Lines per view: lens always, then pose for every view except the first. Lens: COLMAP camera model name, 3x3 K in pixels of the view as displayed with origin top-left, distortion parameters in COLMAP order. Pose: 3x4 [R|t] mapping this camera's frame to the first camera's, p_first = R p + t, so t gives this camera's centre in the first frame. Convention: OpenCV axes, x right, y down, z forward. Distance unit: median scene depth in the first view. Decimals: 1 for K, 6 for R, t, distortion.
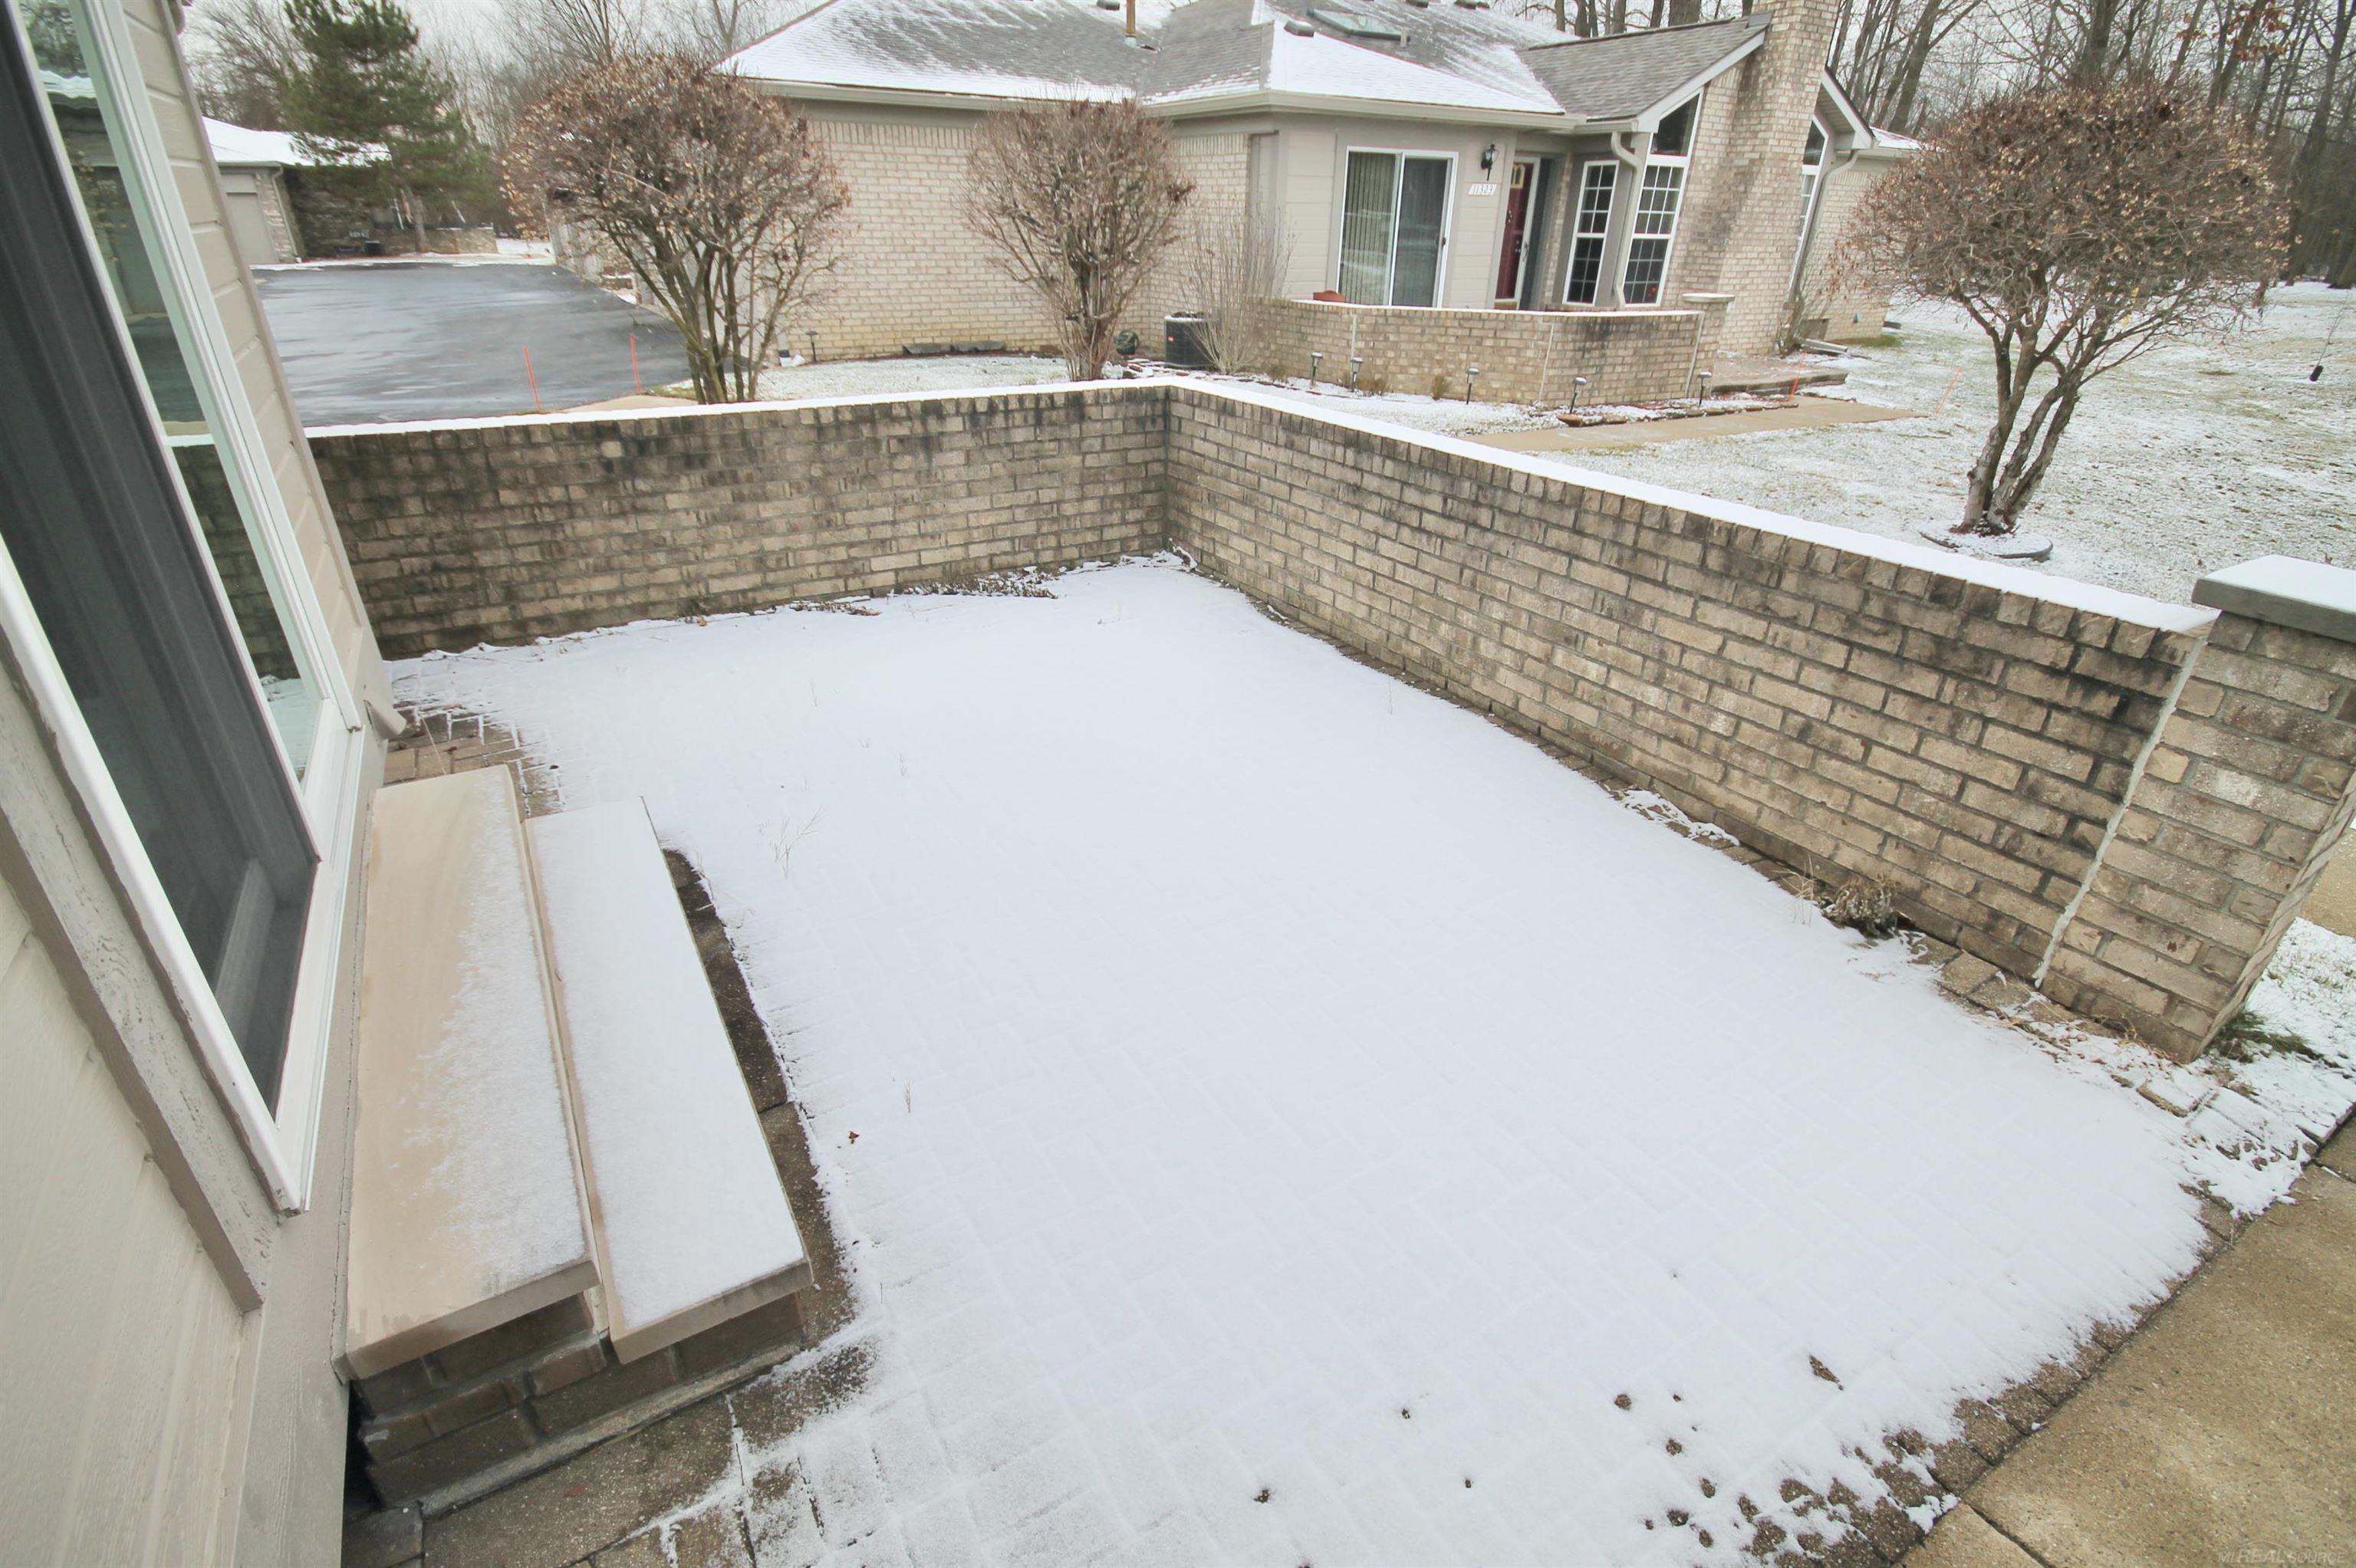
lens RADIAL K [[1111.0, 0, 1176.9], [0, 1111.0, 792.2], [0, 0, 1]] dist [-0.000633, -0.004906]
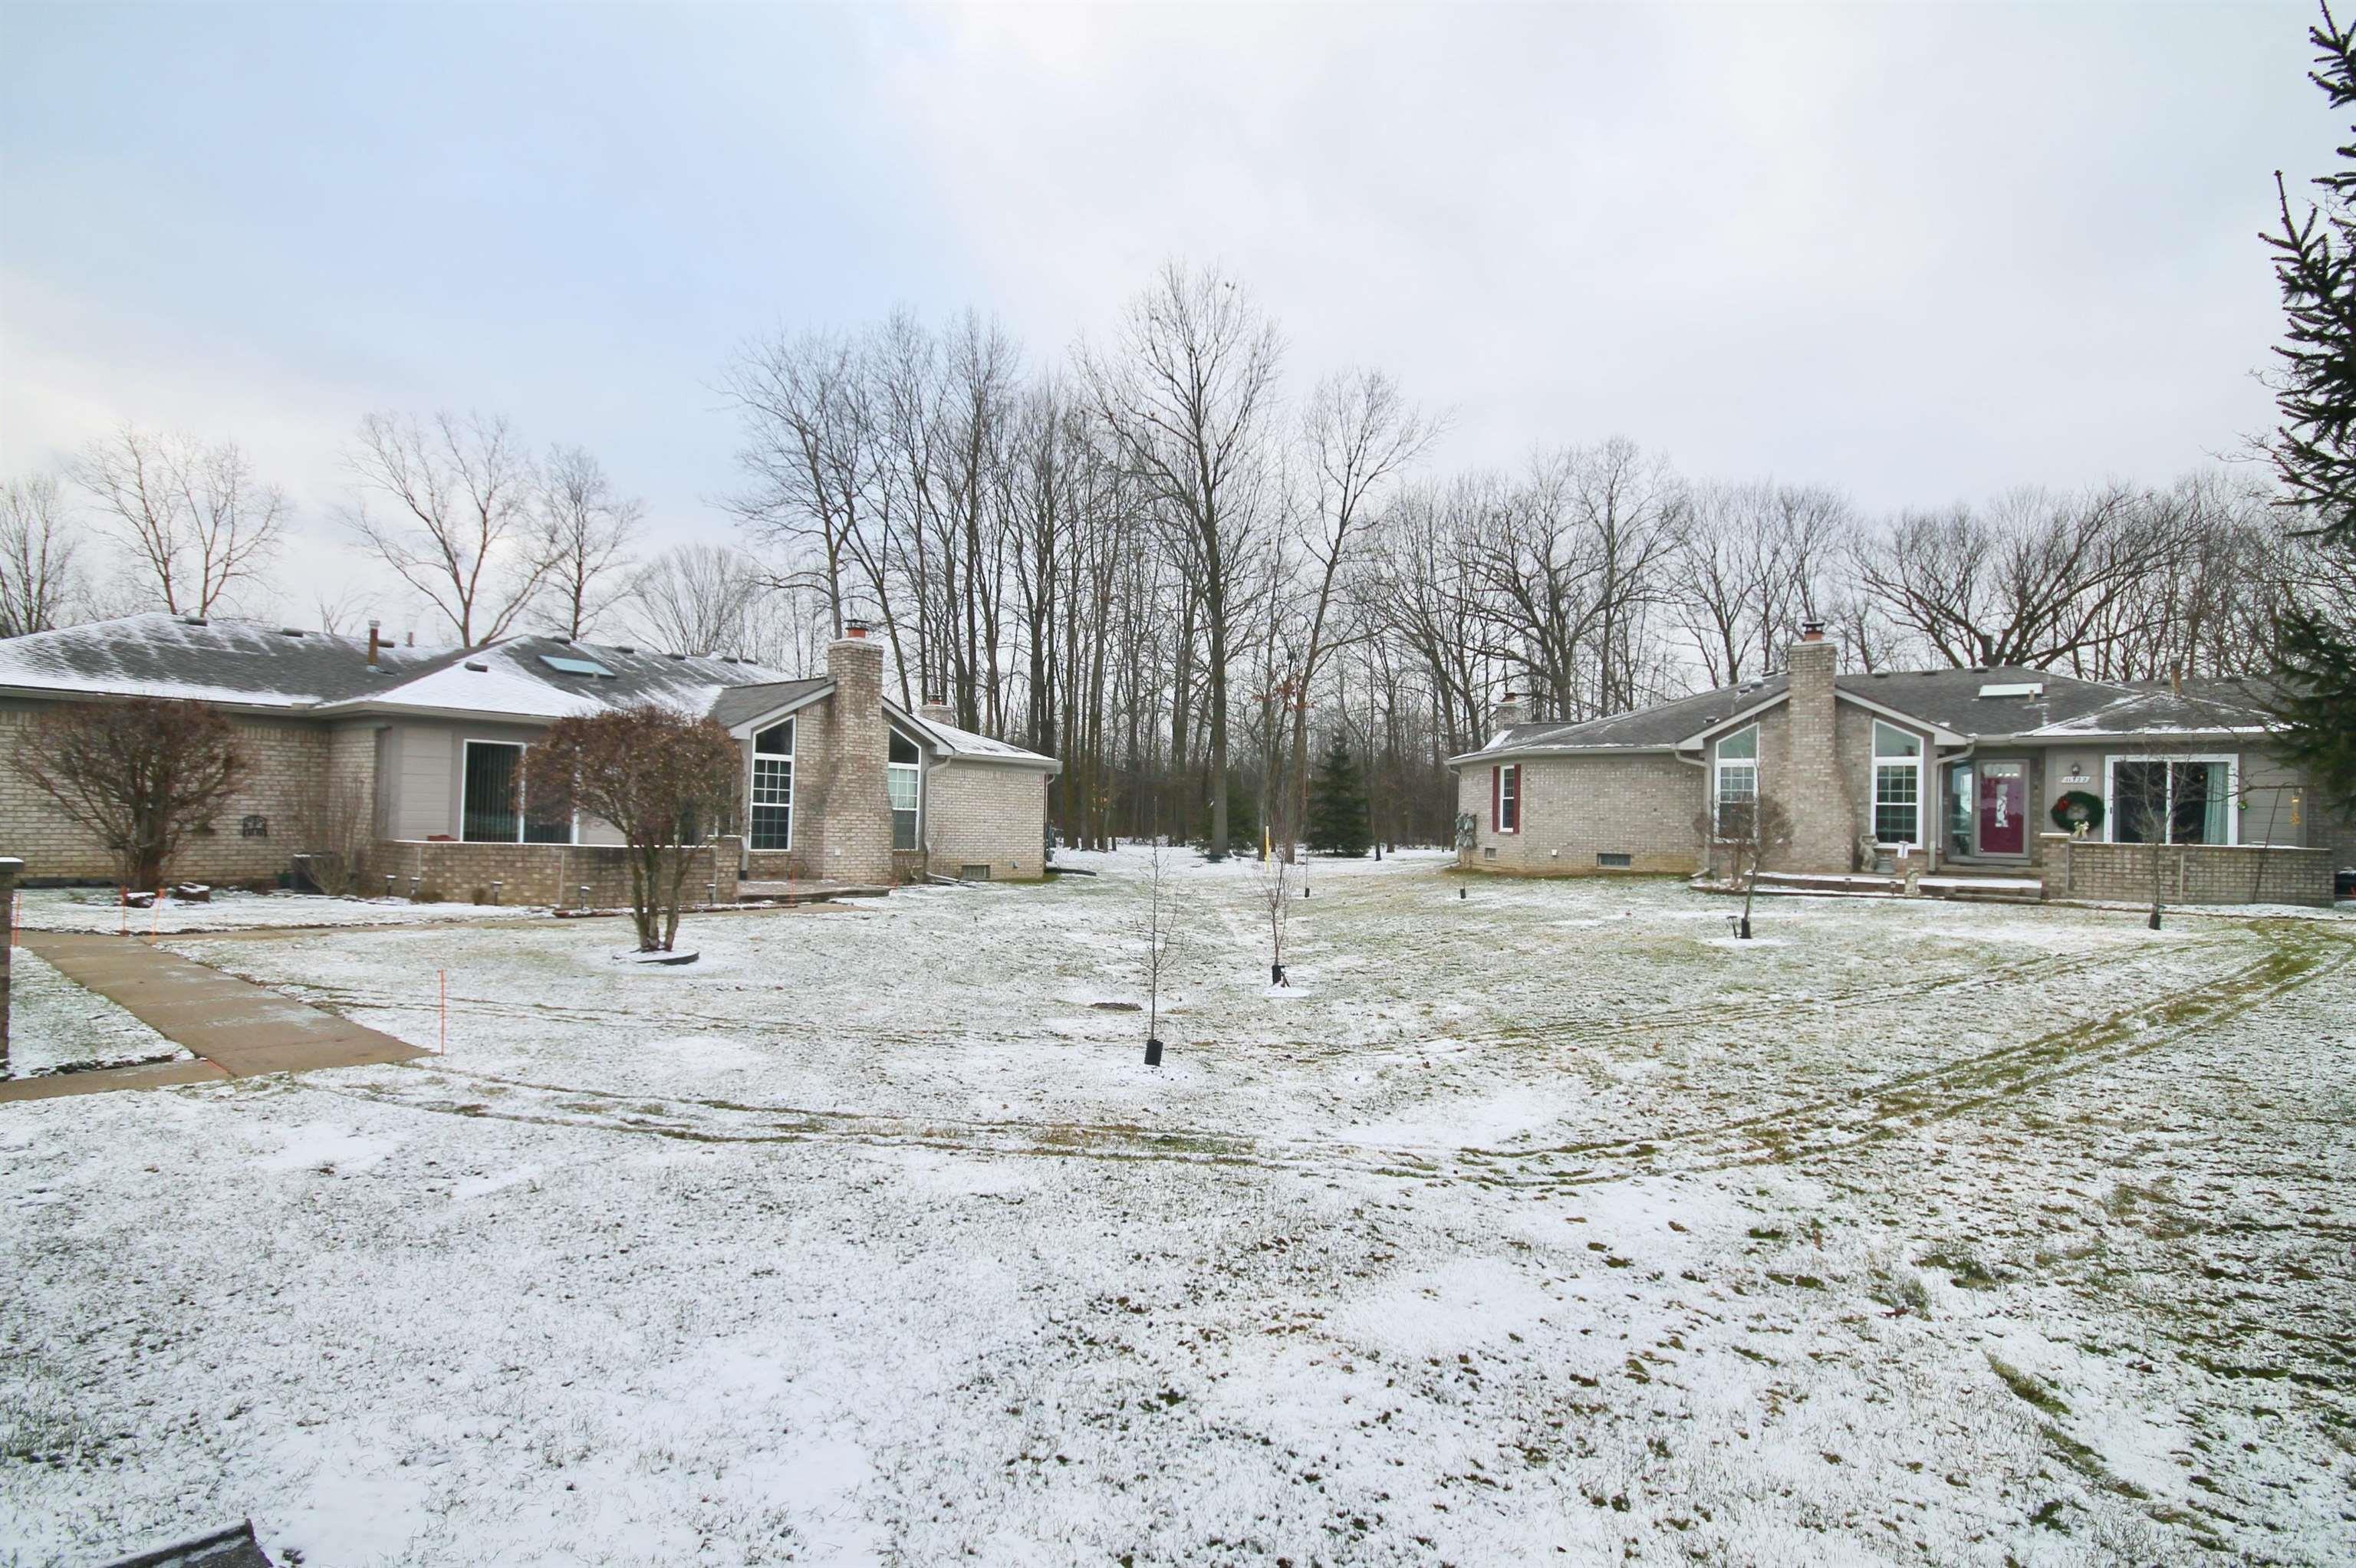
lens RADIAL K [[1121.7, 0, 1237.6], [0, 1121.7, 789.9], [0, 0, 1]] dist [-0.000509, -0.000102]
pose [[0.939237, 0.016203, 0.342888, 1.341196], [0.151709, 0.876445, -0.456977, 0.581453], [-0.307927, 0.481229, 0.820731, -0.932409]]
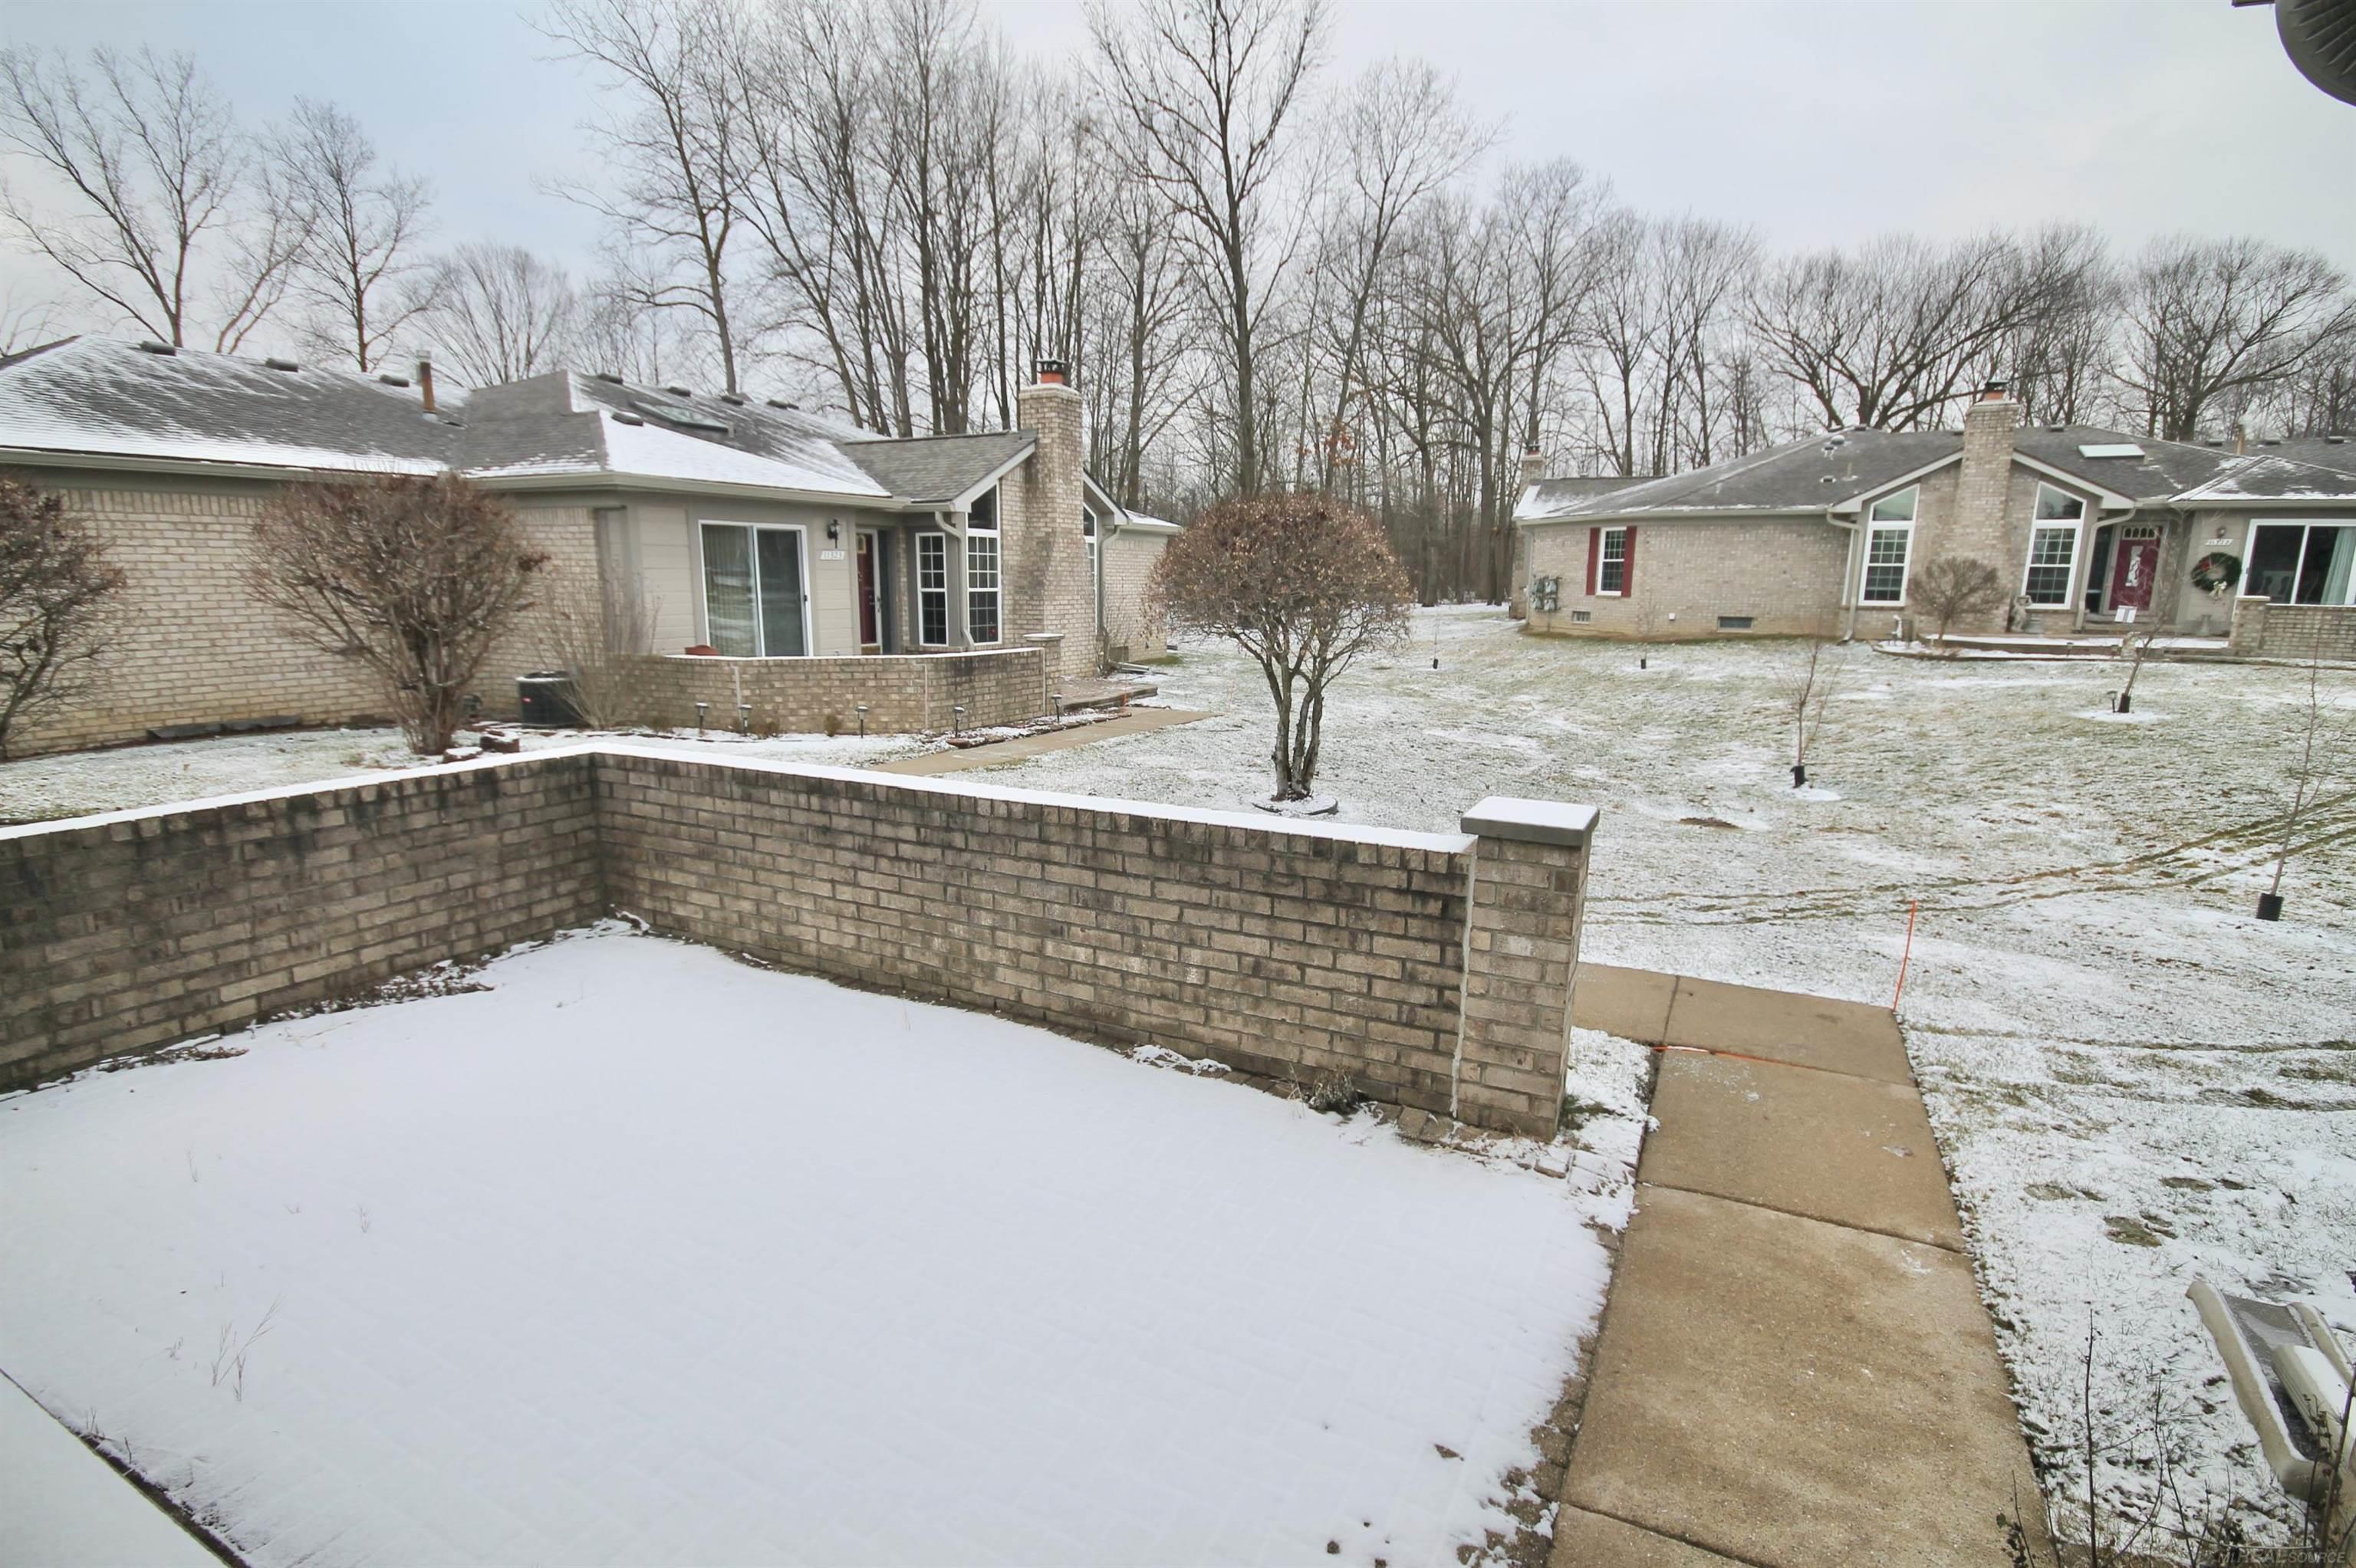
lens RADIAL K [[1111.0, 0, 1176.9], [0, 1111.0, 792.2], [0, 0, 1]] dist [-0.000633, -0.004906]
pose [[0.851600, -0.112920, 0.511886, -0.073178], [0.249947, 0.945835, -0.207177, -0.001897], [-0.460765, 0.304376, 0.833697, -0.043493]]
